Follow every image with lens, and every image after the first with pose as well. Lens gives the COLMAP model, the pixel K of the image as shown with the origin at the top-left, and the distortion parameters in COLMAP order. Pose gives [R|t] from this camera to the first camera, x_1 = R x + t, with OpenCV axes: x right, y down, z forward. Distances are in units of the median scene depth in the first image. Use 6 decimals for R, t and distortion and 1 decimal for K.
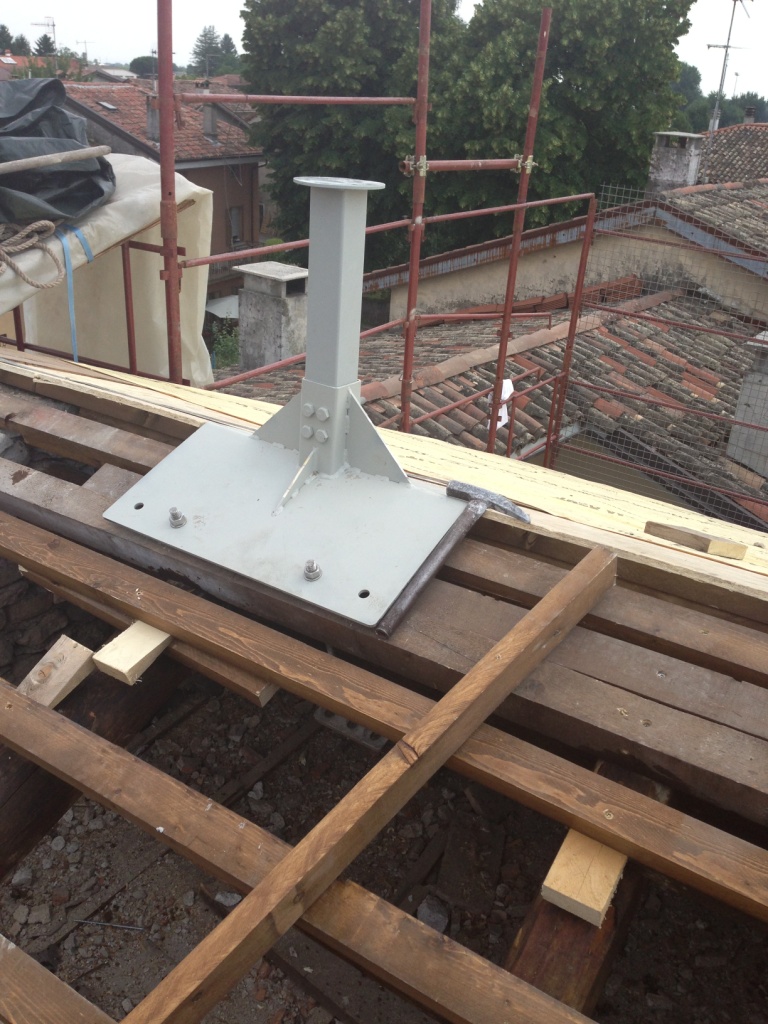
lens RADIAL K [[947.1, 0, 384.0], [0, 947.1, 512.0], [0, 0, 1]] dist [0.153152, -0.253471]
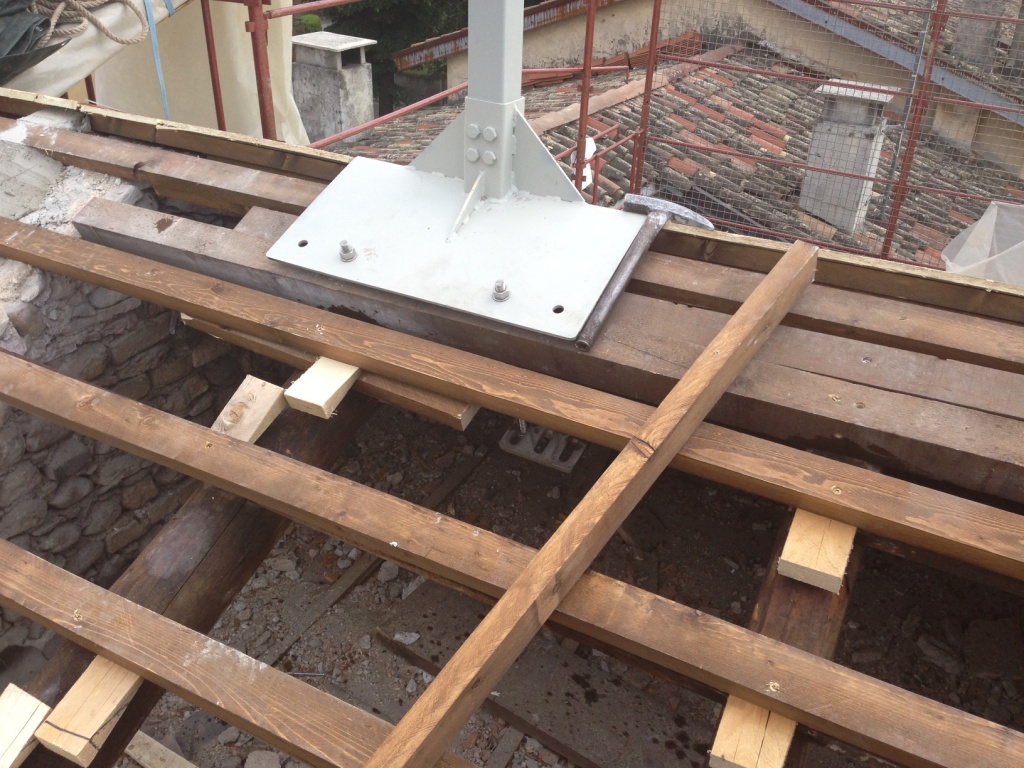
lens RADIAL K [[947.1, 0, 516.1], [0, 947.1, 386.5], [0, 0, 1]] dist [0.153152, -0.253471]
pose [[0.994920, -0.073180, 0.069125, -0.130261], [0.066380, 0.993164, 0.096017, 0.063698], [-0.075679, -0.090941, 0.992977, 0.014121]]
